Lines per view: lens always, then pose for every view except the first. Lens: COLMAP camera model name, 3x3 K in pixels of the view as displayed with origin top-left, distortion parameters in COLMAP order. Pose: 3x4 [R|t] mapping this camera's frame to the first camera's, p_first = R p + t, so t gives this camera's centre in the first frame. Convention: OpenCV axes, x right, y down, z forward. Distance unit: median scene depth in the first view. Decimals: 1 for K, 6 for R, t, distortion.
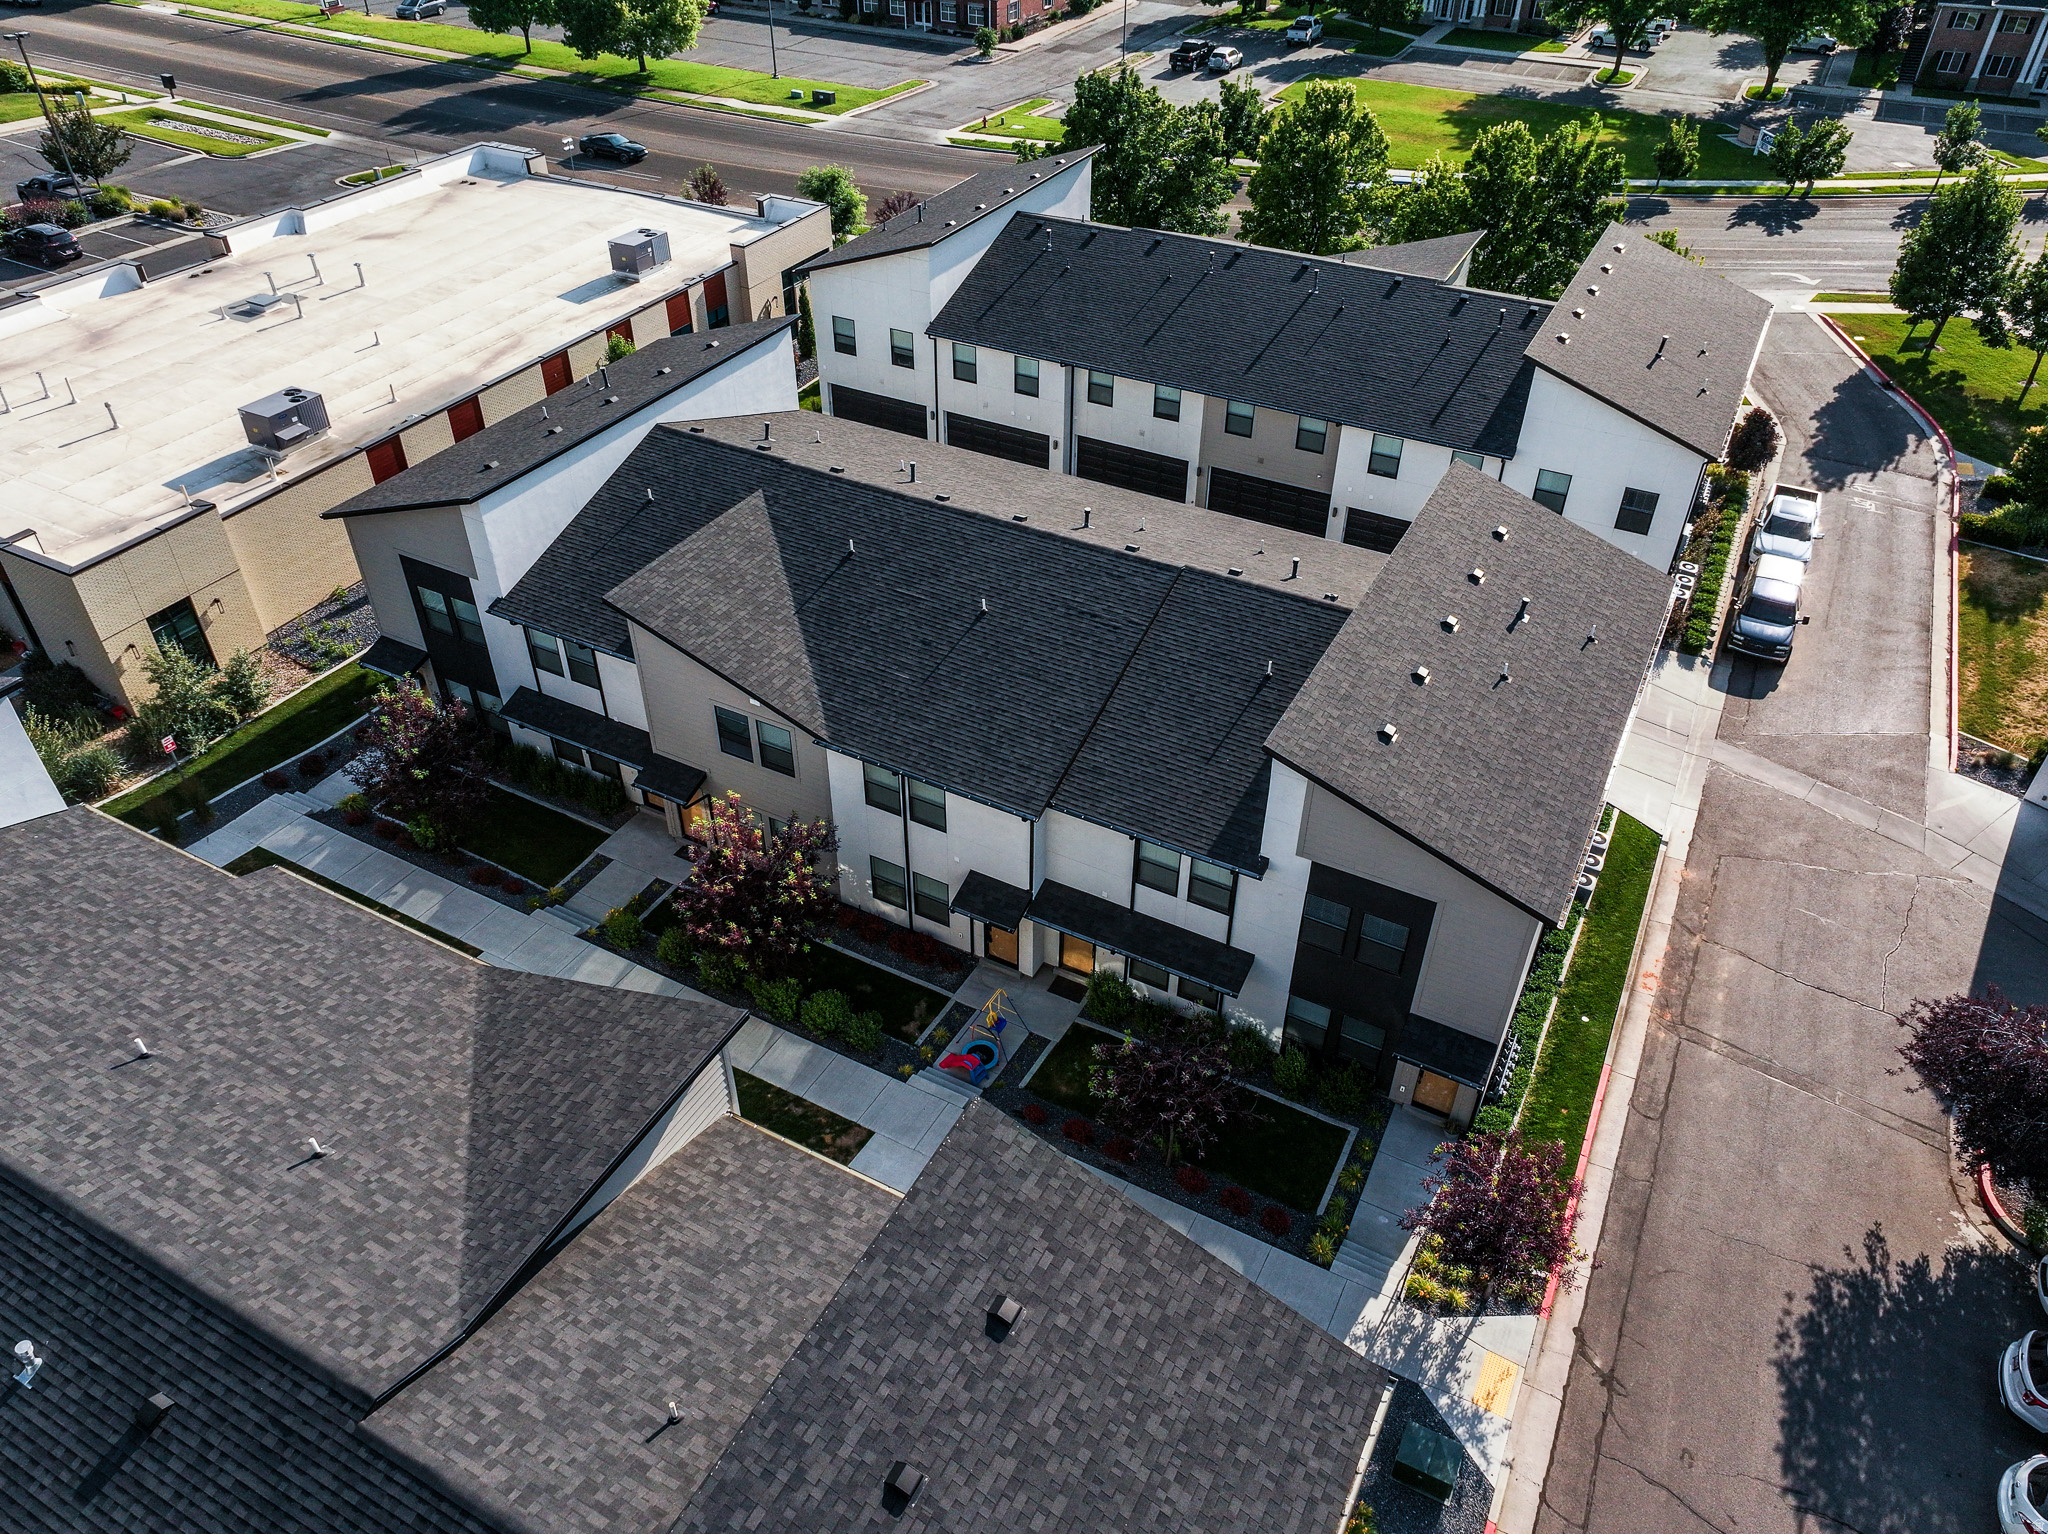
lens RADIAL K [[1438.7, 0, 1023.0], [0, 1438.7, 754.6], [0, 0, 1]] dist [-0.006139, 0.025044]
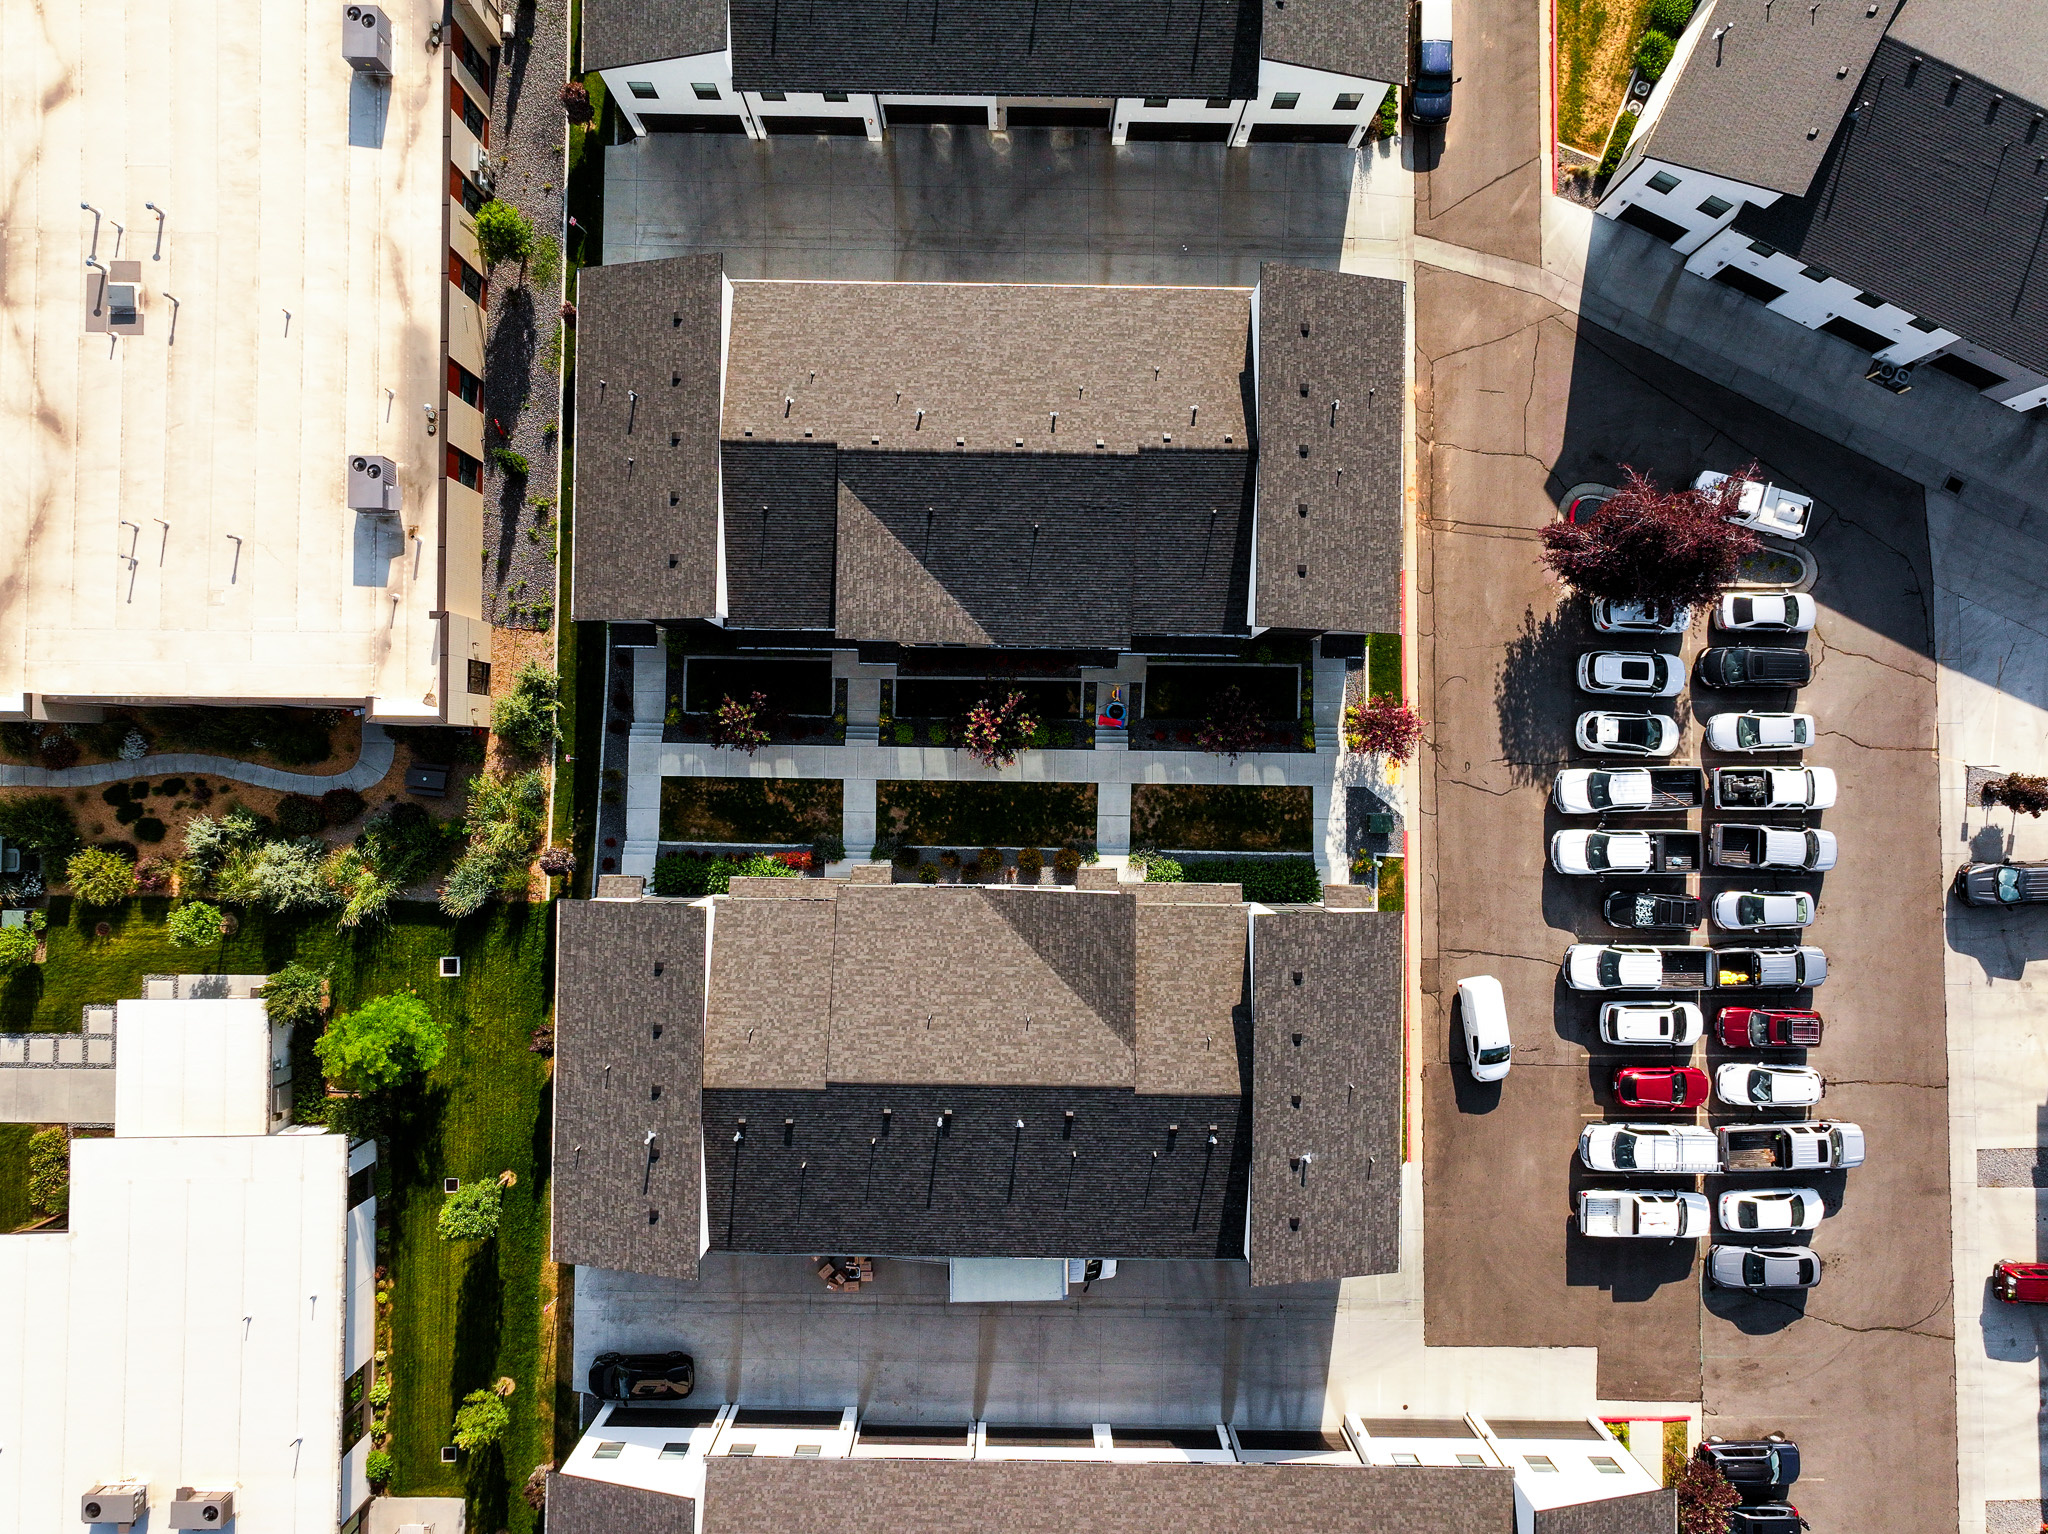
lens RADIAL K [[1438.7, 0, 1012.0], [0, 1438.7, 755.1], [0, 0, 1]] dist [-0.006139, 0.025044]
pose [[0.888381, -0.459105, 0.000944, -0.142225], [0.285927, 0.554883, 0.781250, -1.022635], [-0.359200, -0.693778, 0.624218, -0.157739]]
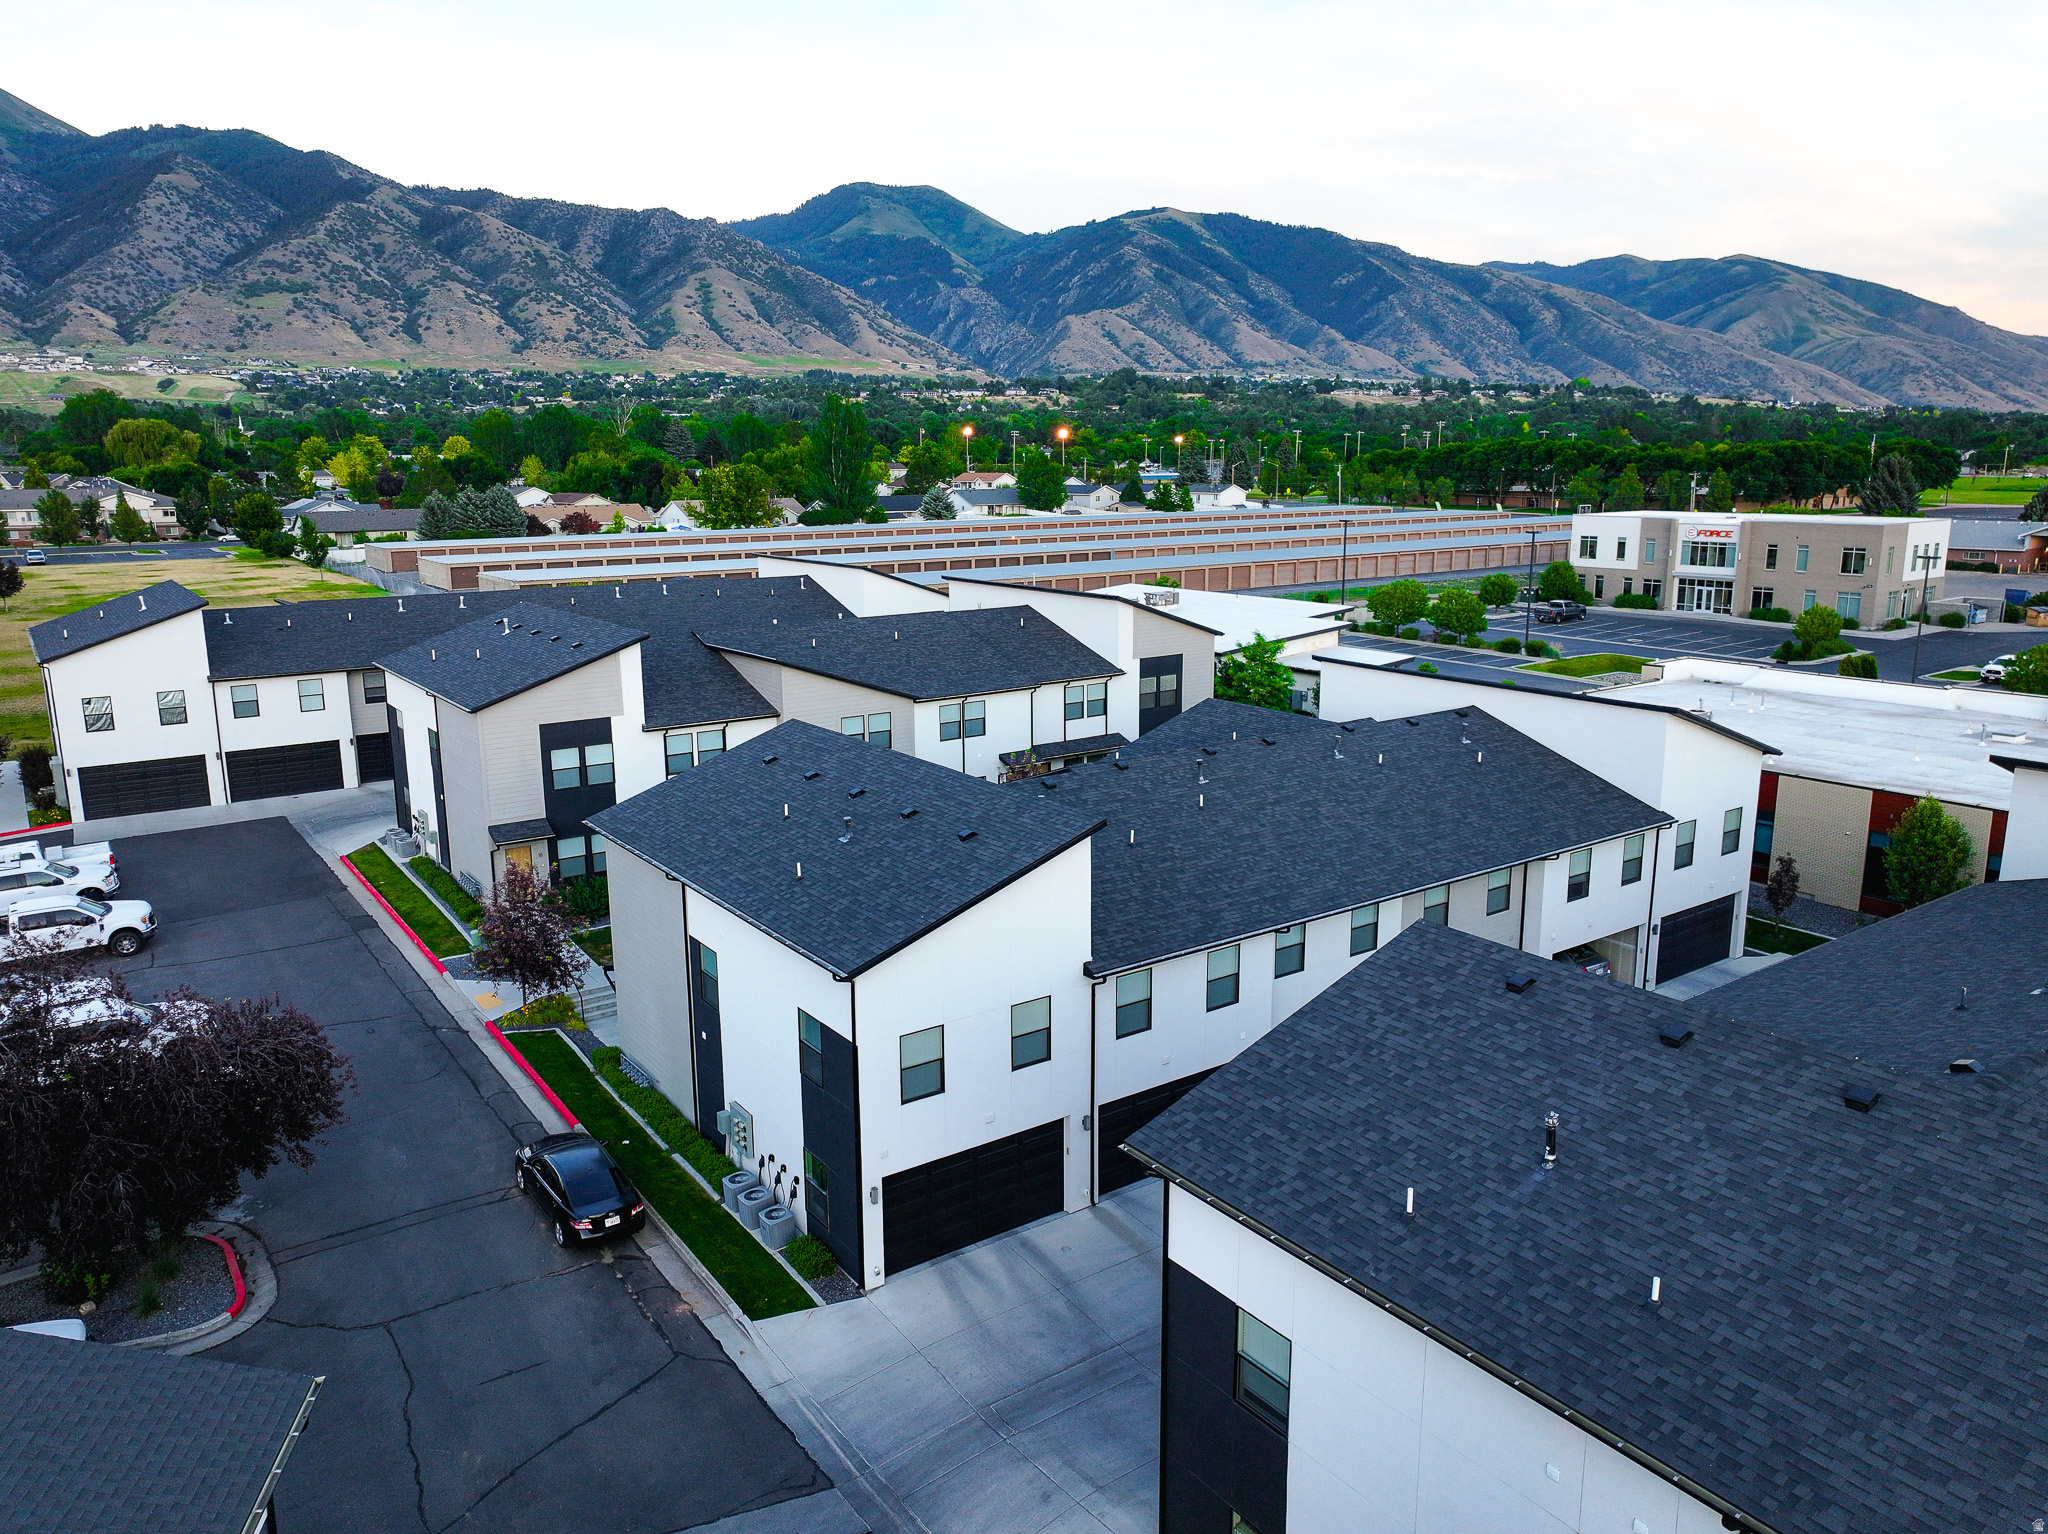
lens RADIAL K [[1438.7, 0, 1023.6], [0, 1438.7, 761.9], [0, 0, 1]] dist [-0.006139, 0.025044]
pose [[-0.443287, 0.184761, -0.877132, 0.884362], [-0.545083, 0.721257, 0.427402, -0.474826], [0.711605, 0.667571, -0.219014, 0.996419]]
